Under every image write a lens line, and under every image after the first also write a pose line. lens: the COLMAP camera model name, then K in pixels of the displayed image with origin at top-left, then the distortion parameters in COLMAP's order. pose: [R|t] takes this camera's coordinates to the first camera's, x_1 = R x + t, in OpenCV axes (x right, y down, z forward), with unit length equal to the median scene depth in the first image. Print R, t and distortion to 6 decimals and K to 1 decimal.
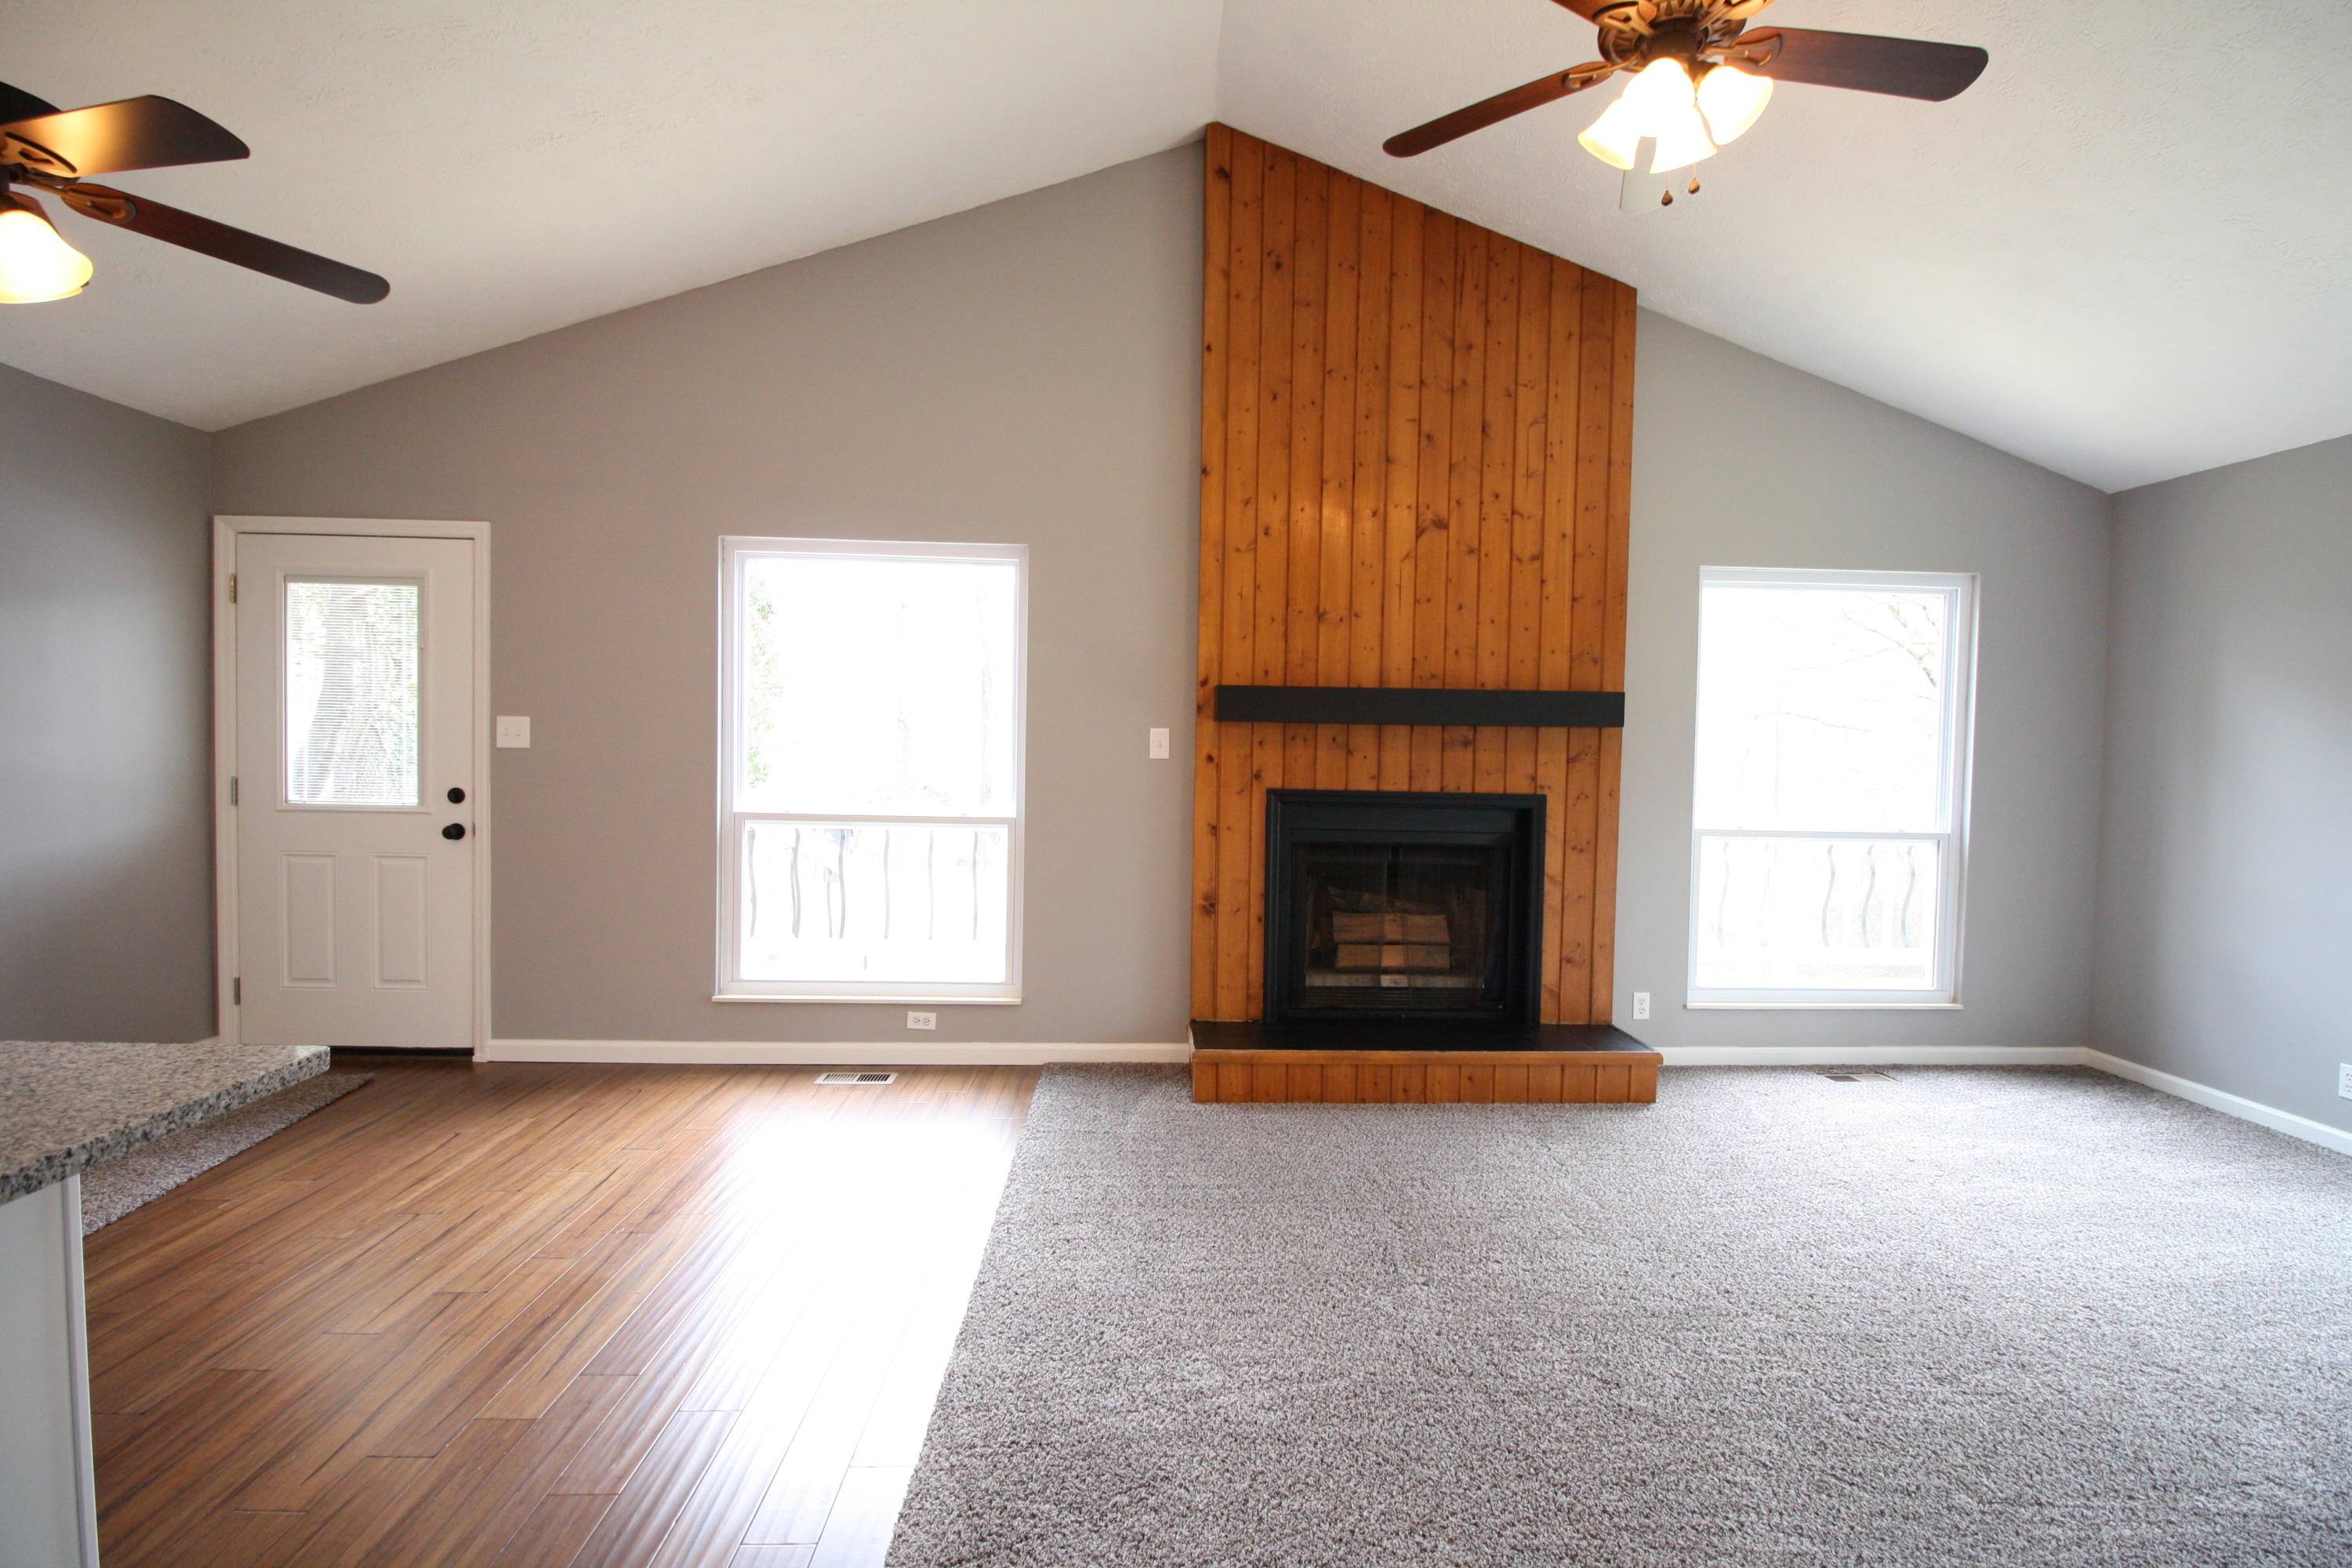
lens RADIAL K [[1095.8, 0, 1194.8], [0, 1095.8, 776.8], [0, 0, 1]] dist [-0.000413, -0.010002]
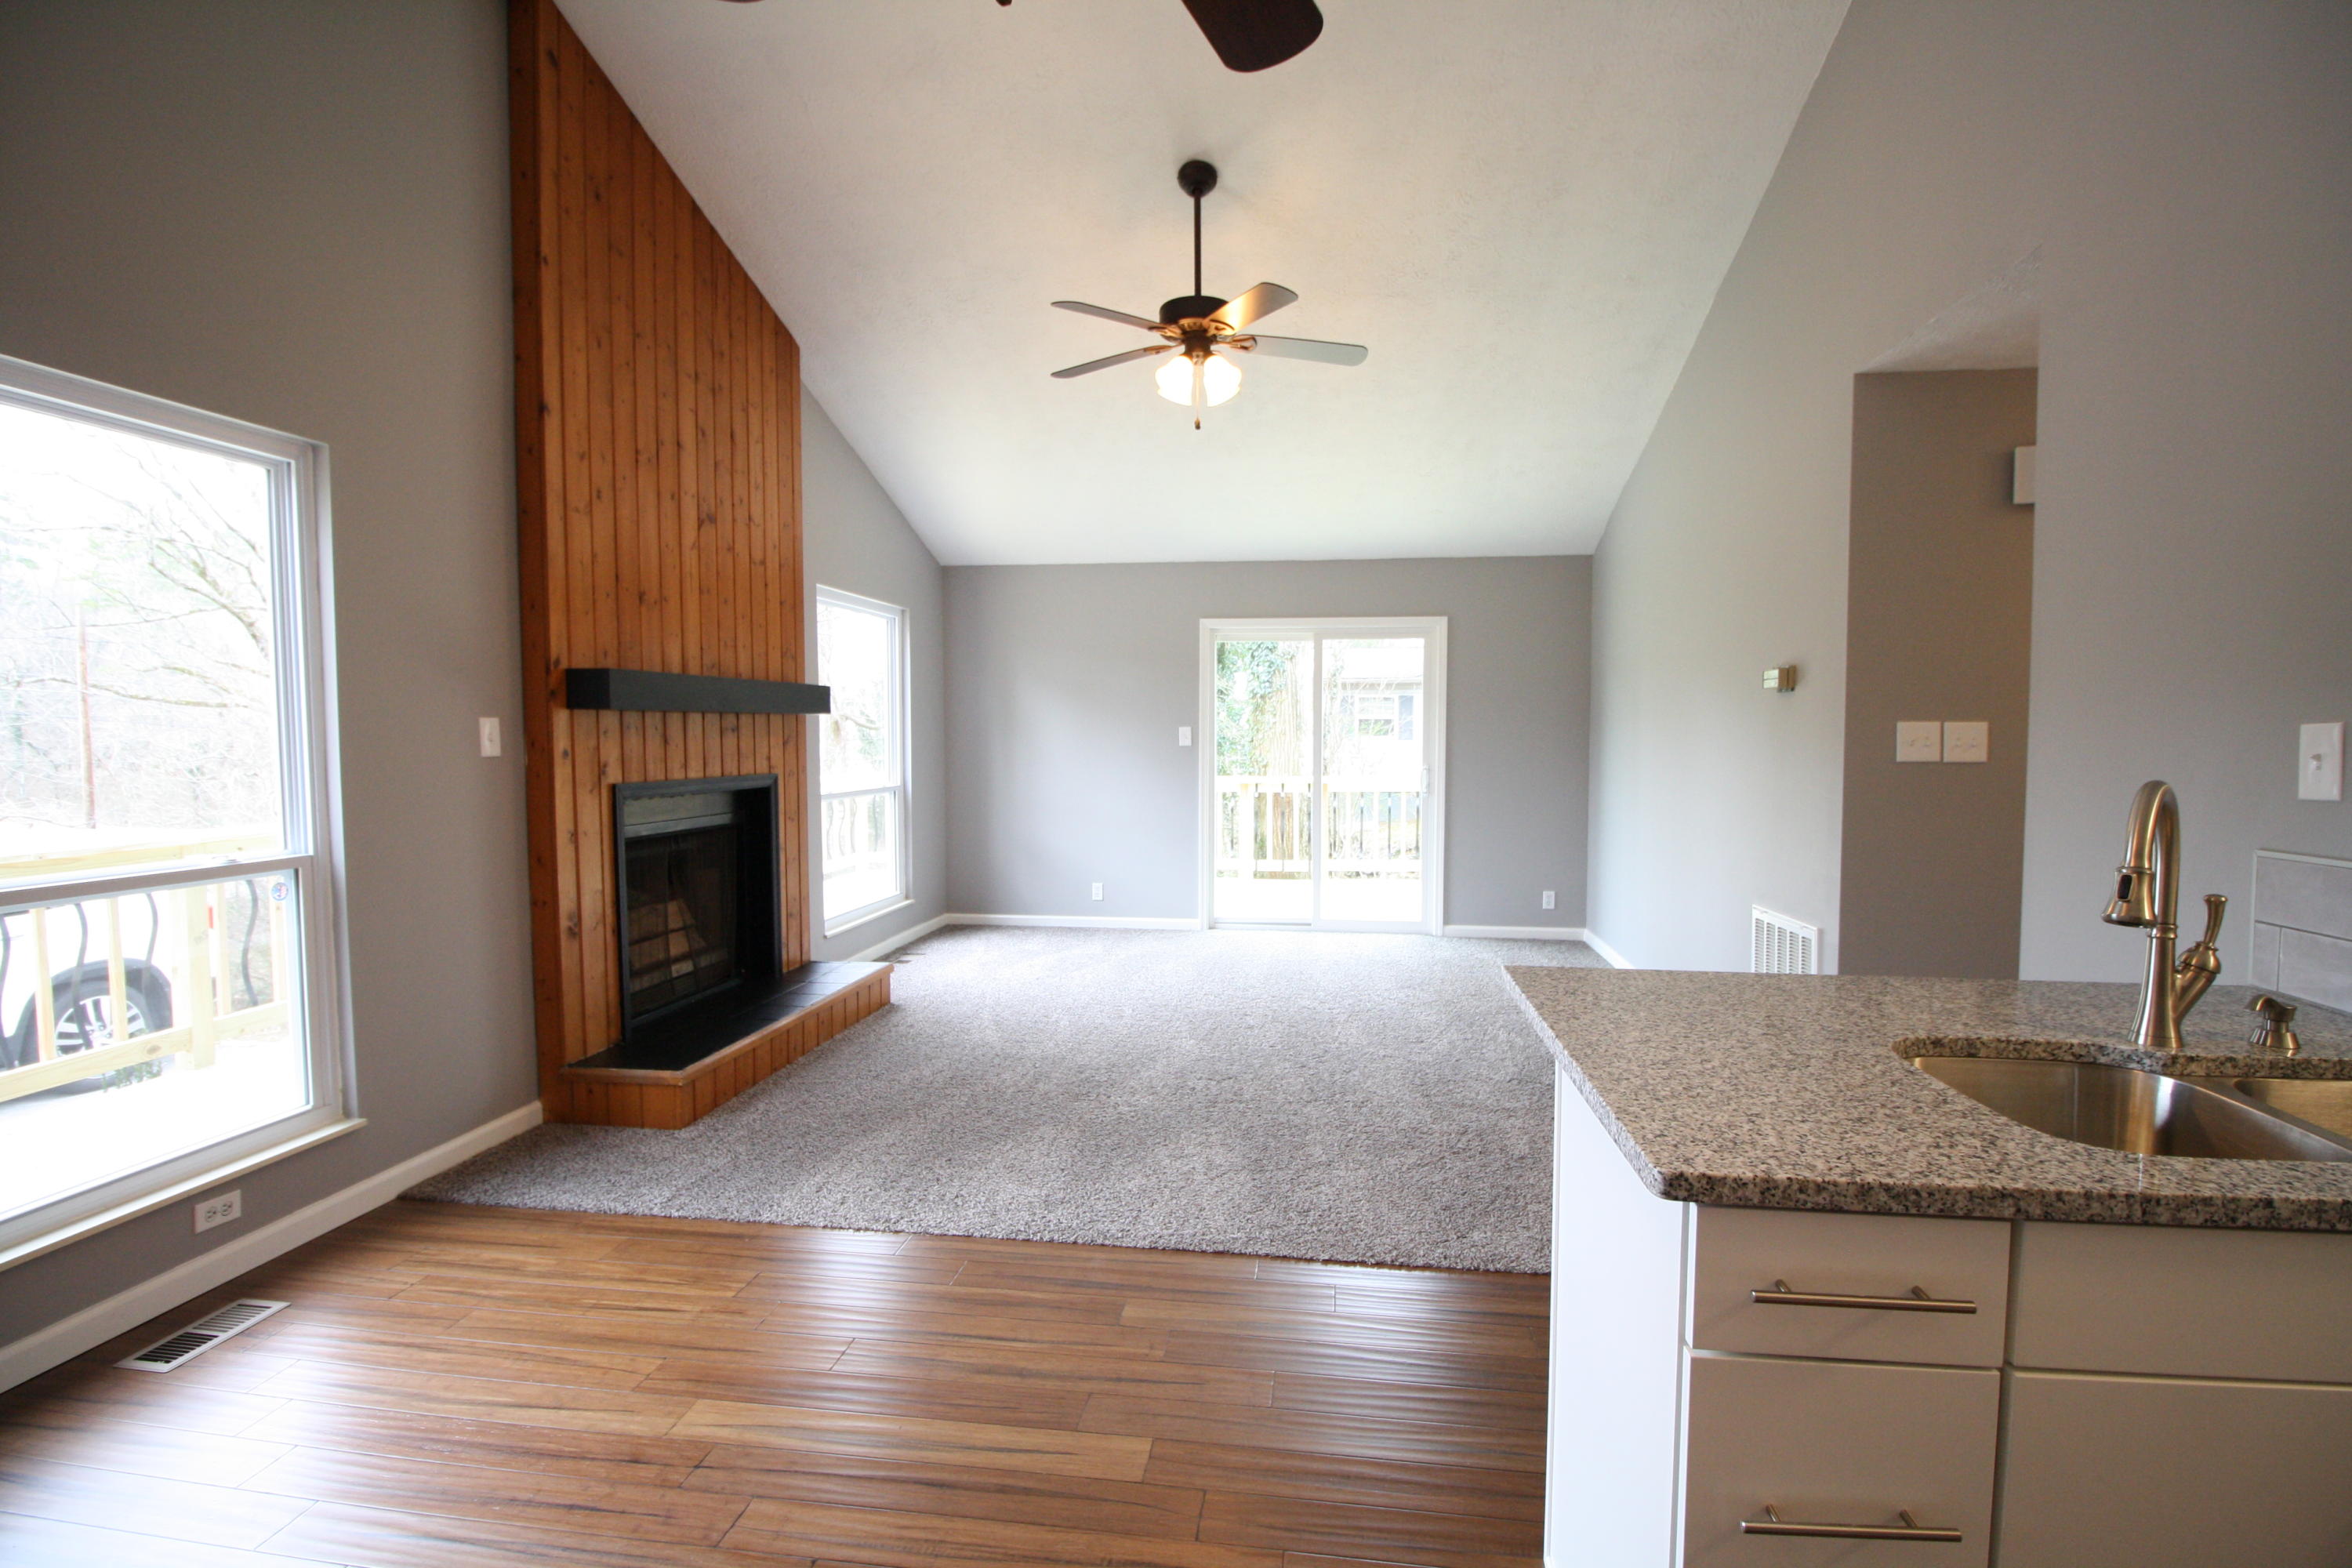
lens RADIAL K [[1095.8, 0, 1178.4], [0, 1095.8, 783.8], [0, 0, 1]] dist [-0.000413, -0.010002]
pose [[0.193596, -0.066076, 0.978854, -0.722550], [0.037118, 0.997508, 0.059994, -0.026225], [-0.980379, 0.024719, 0.195566, 0.370546]]
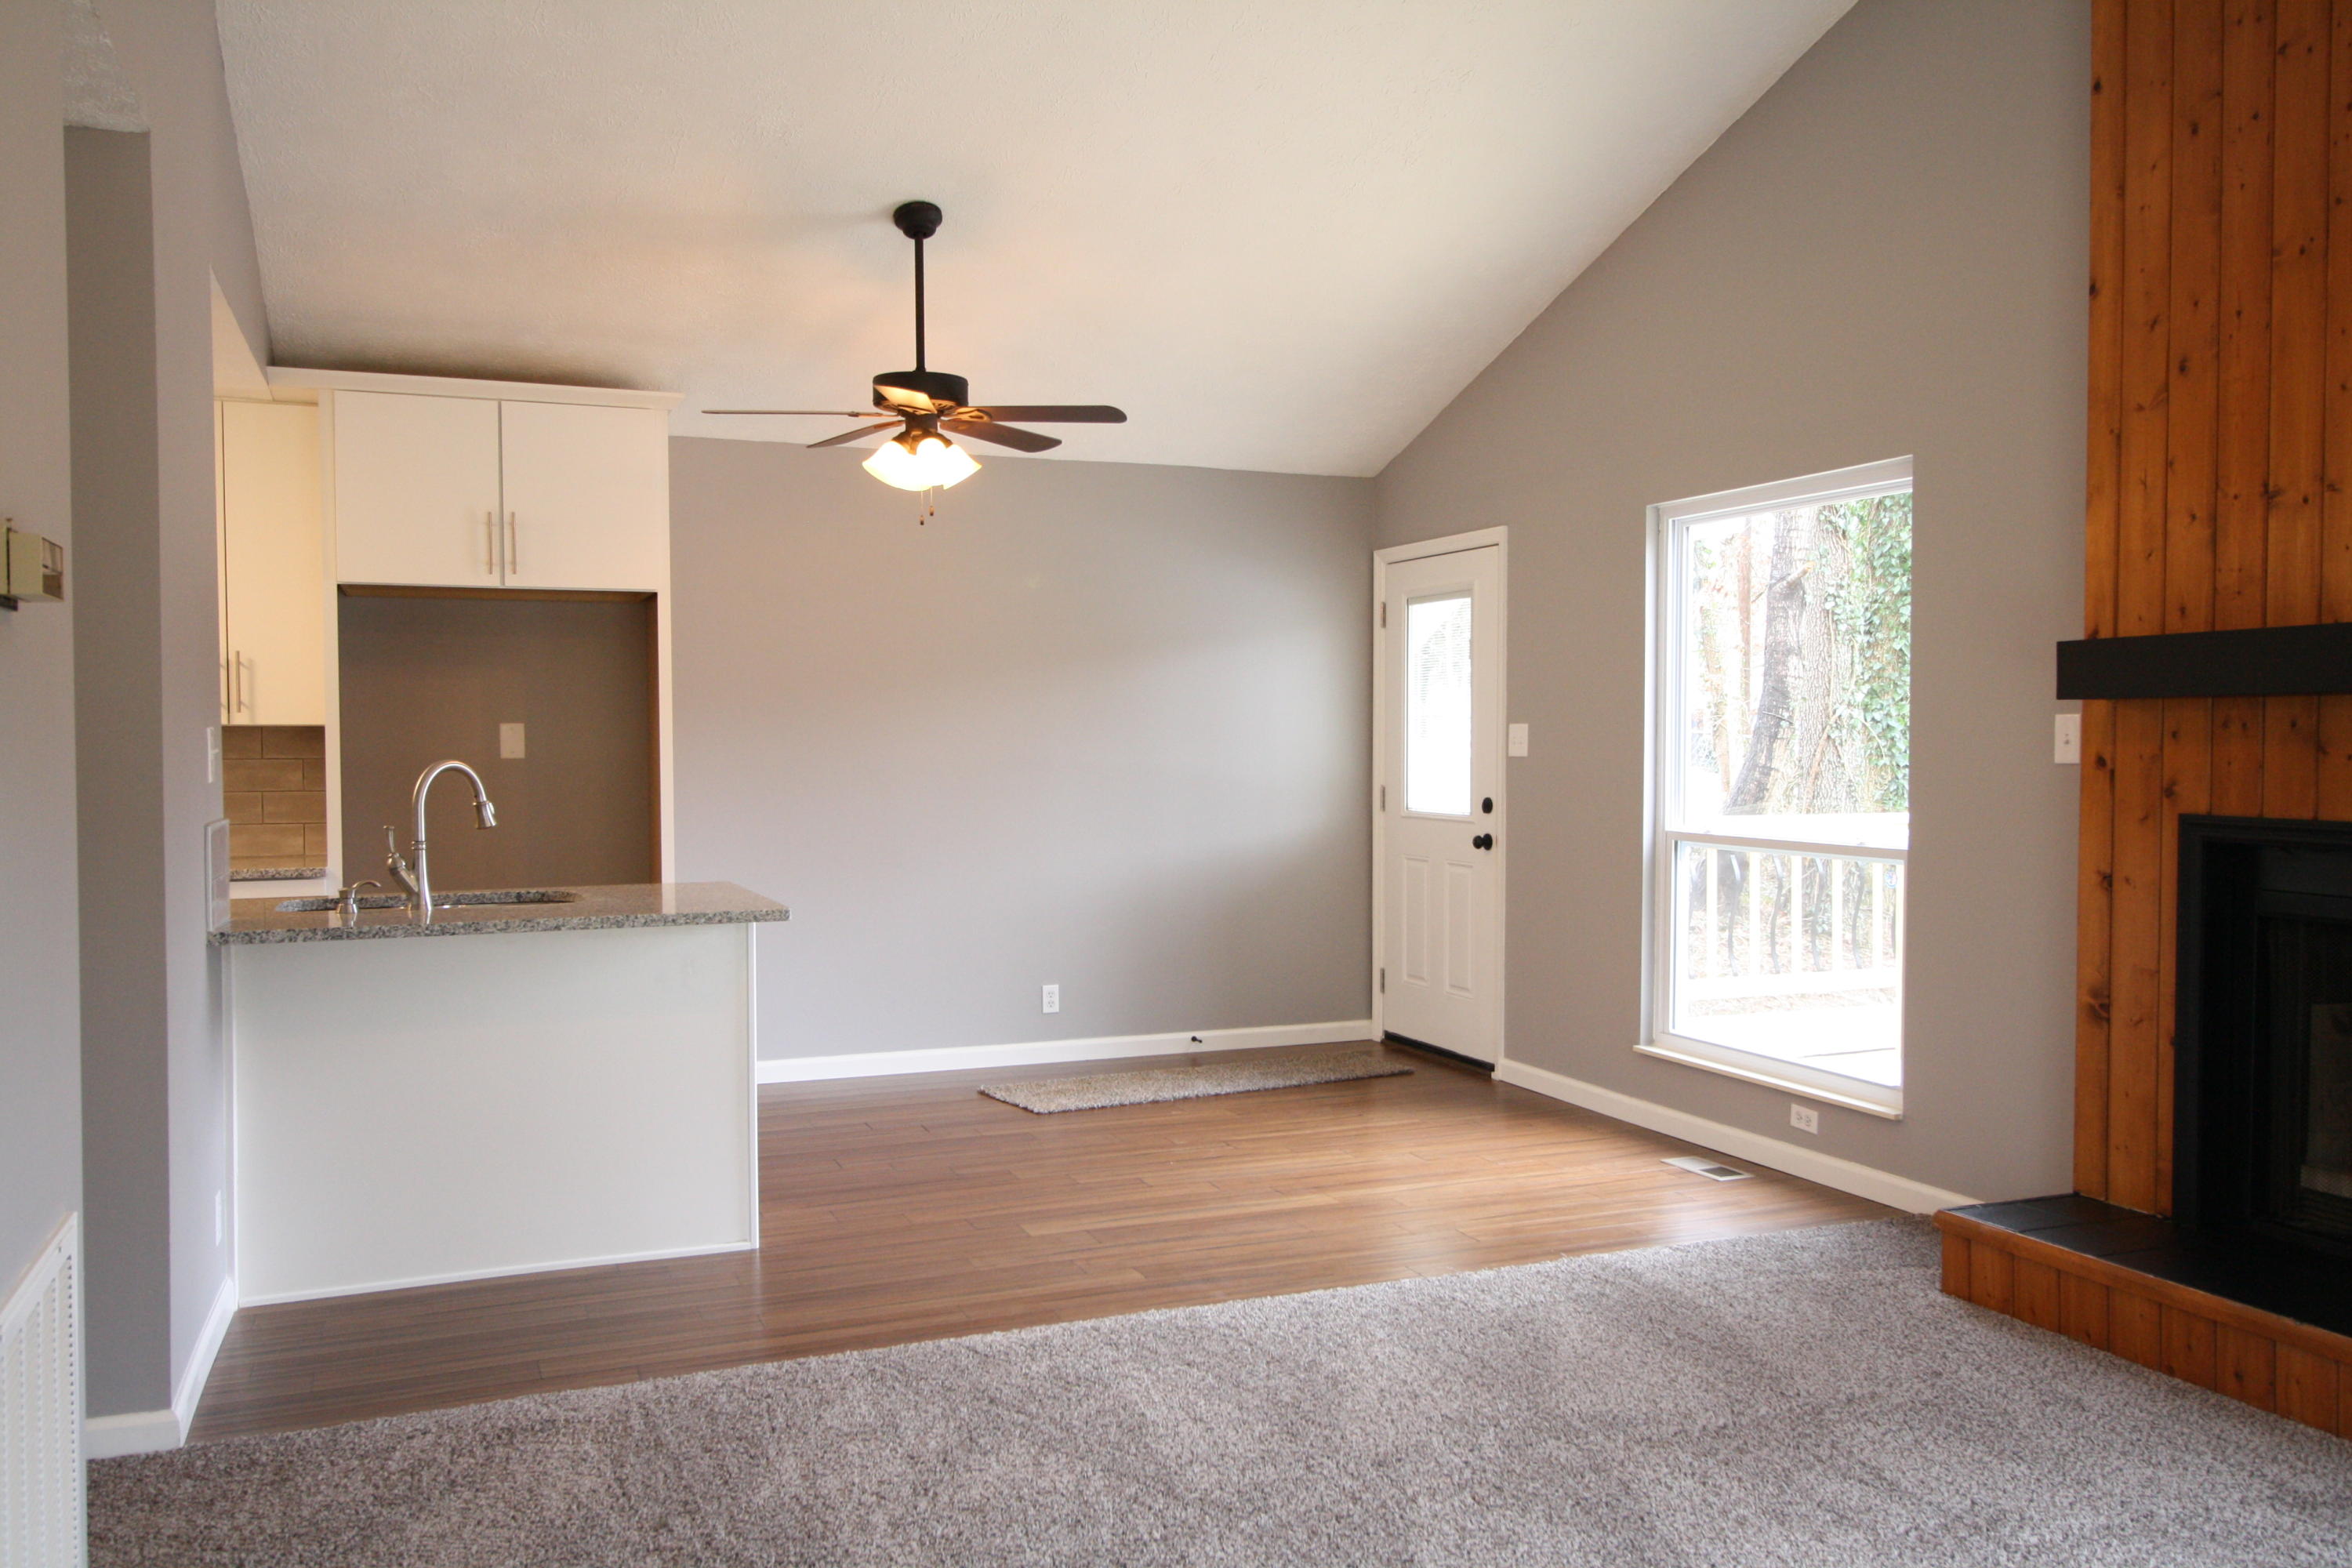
lens RADIAL K [[1854.7, 0, 1202.5], [0, 1854.7, 780.8], [0, 0, 1]] dist [0.018943, -0.004909]
pose [[0.334928, 0.002046, -0.942242, 0.810723], [-0.021594, 0.999752, -0.005505, 0.009880], [0.941996, 0.022190, 0.334889, 0.192558]]
